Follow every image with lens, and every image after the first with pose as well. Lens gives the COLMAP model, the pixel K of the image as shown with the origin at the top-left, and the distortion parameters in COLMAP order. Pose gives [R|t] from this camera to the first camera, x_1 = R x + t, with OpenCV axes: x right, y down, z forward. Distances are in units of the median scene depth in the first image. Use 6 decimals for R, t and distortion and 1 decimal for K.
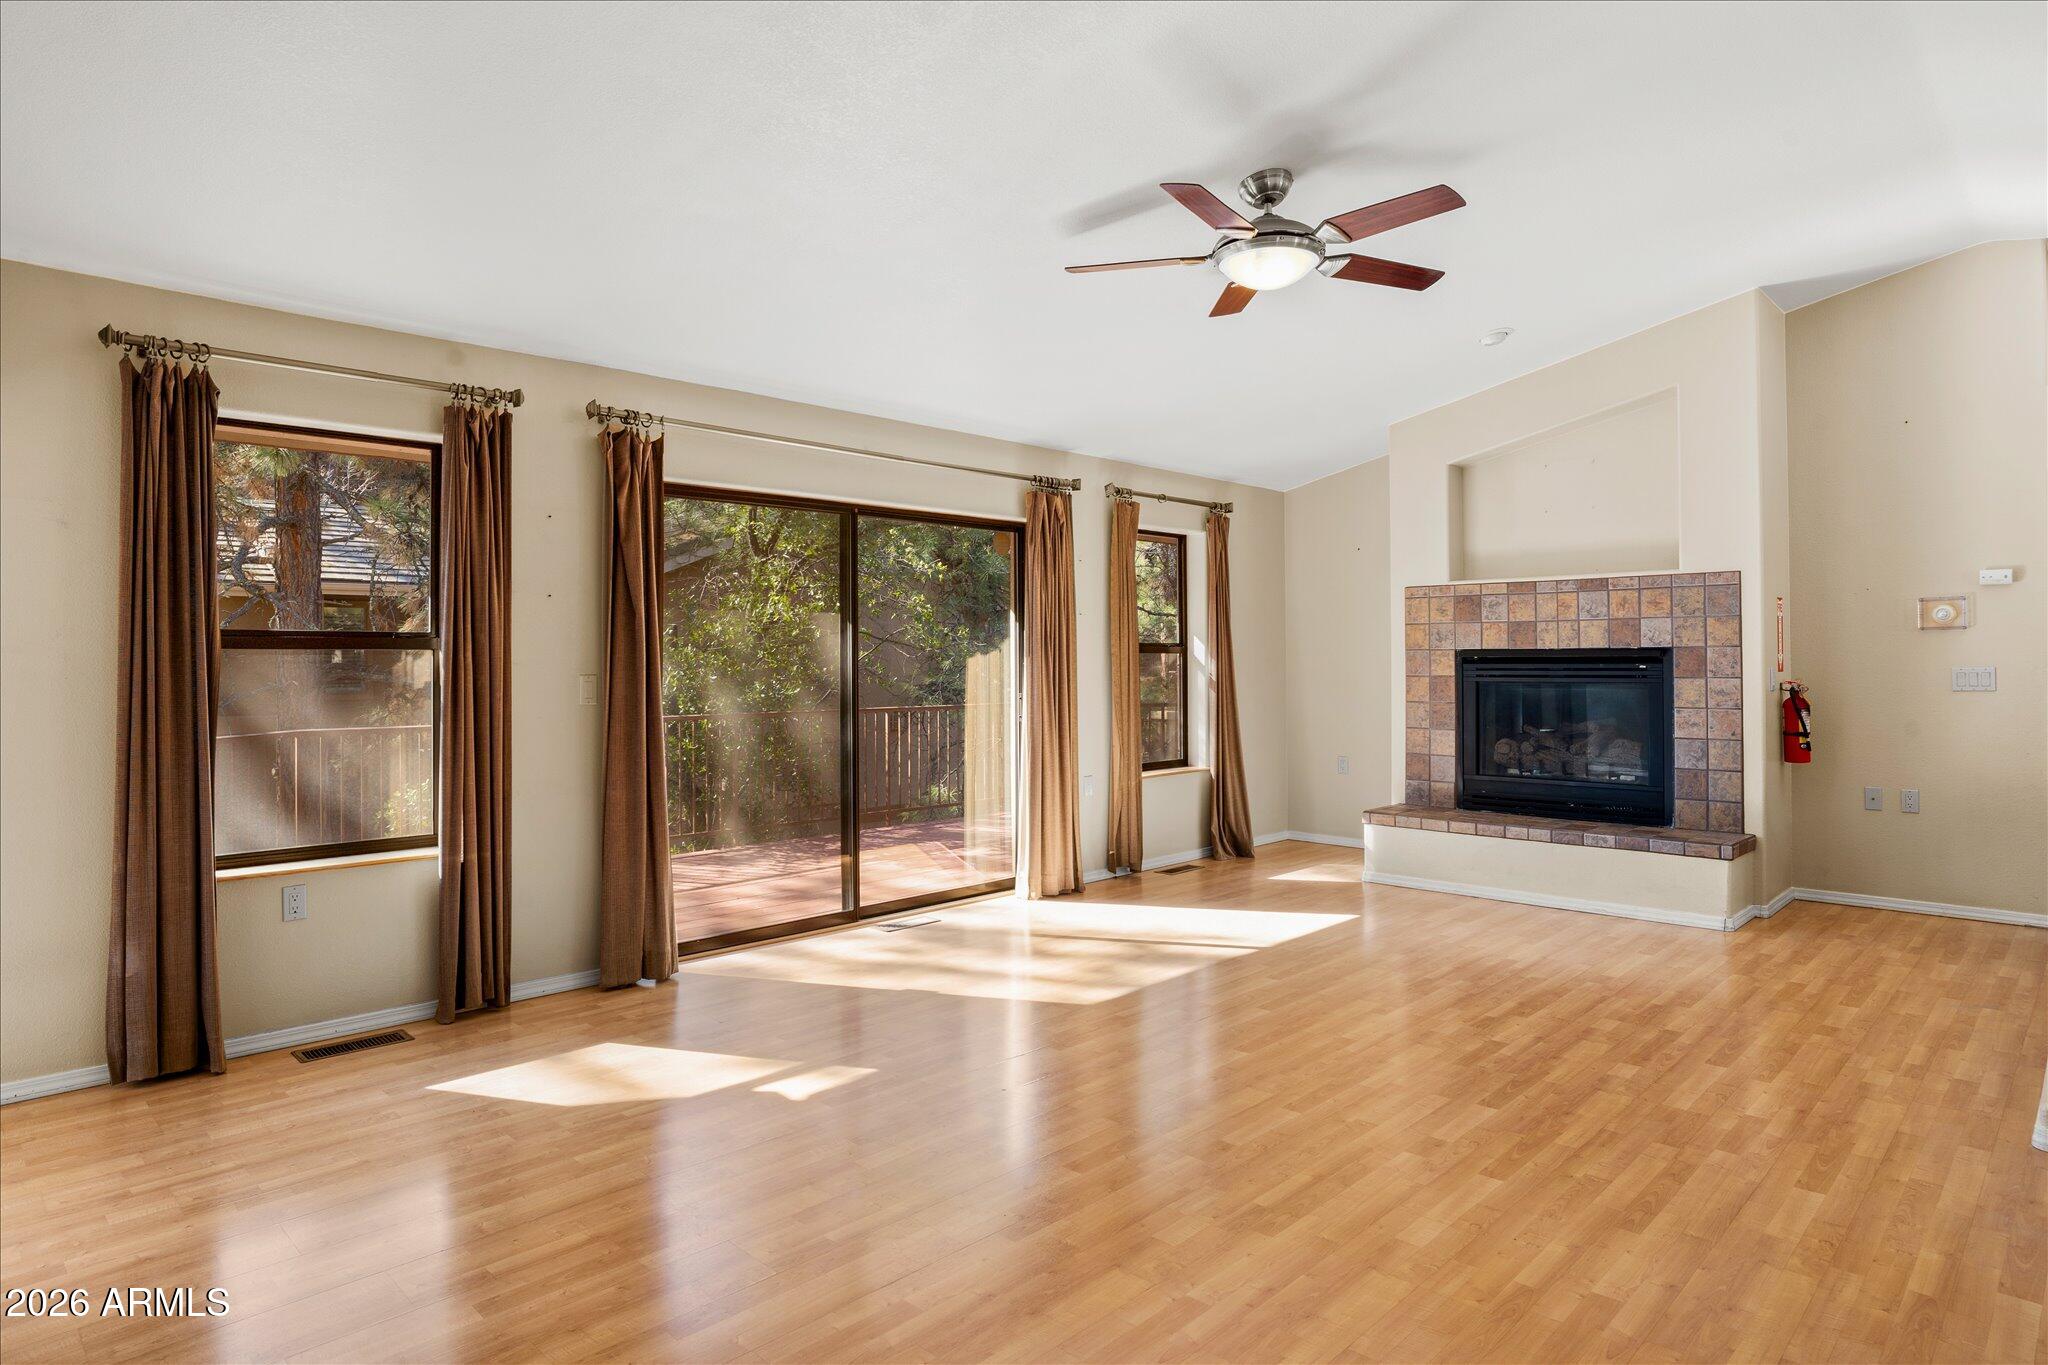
lens RADIAL K [[1241.1, 0, 976.7], [0, 1241.1, 660.5], [0, 0, 1]] dist [-0.045985, -0.000147]
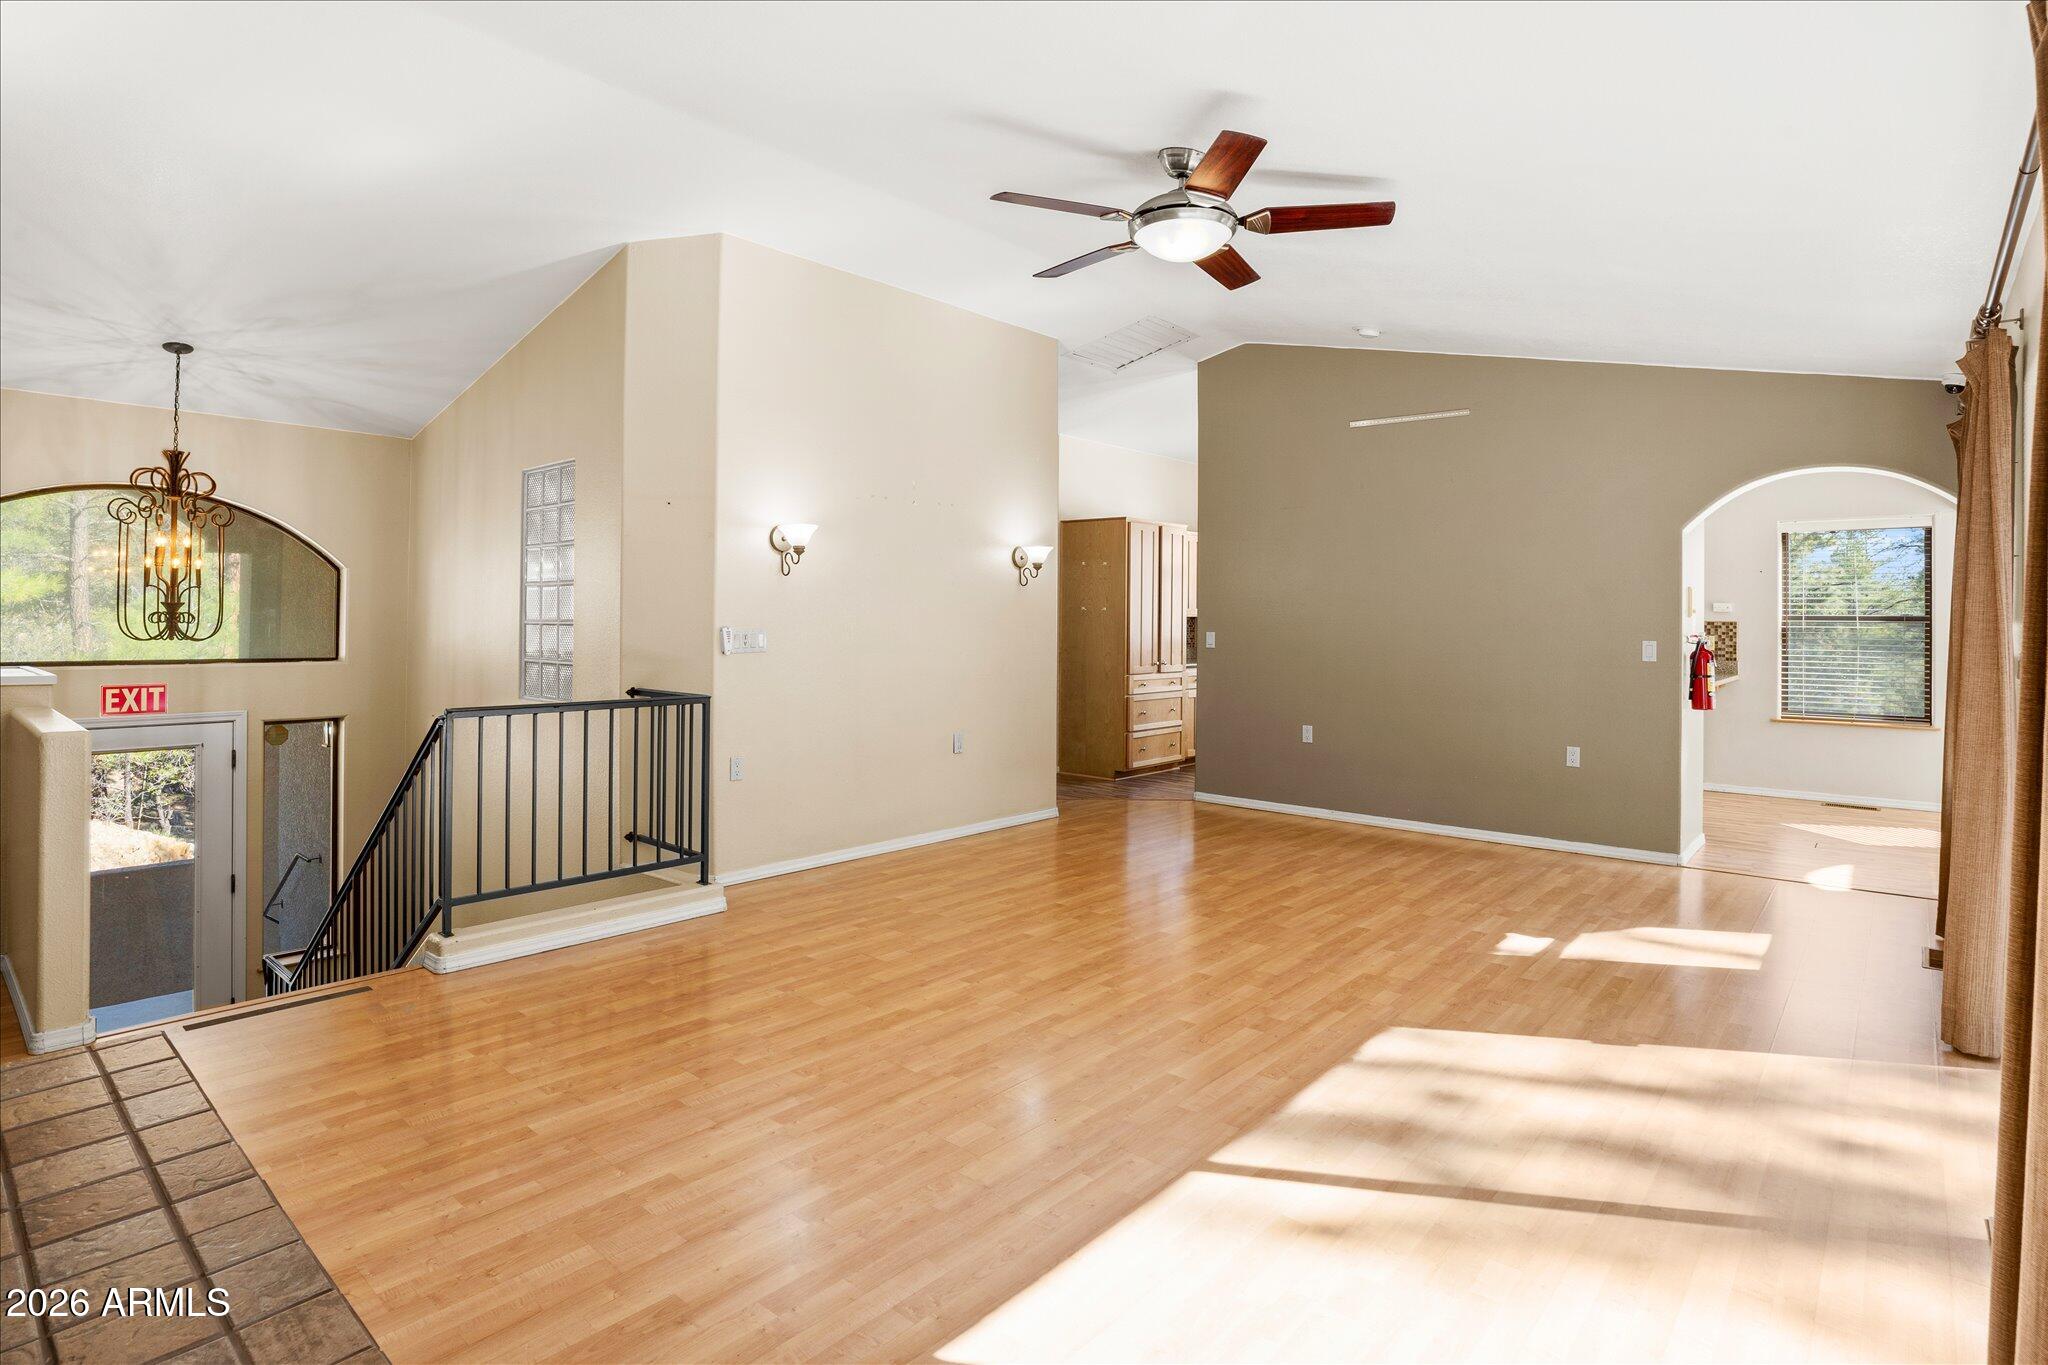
lens RADIAL K [[1035.1, 0, 965.2], [0, 1035.1, 629.8], [0, 0, 1]] dist [0.003649, 0.000973]
pose [[-0.999390, -0.011677, -0.032906, 0.452142], [-0.011601, 0.999930, -0.002487, 0.005109], [0.032932, -0.002103, -0.999455, 1.875084]]
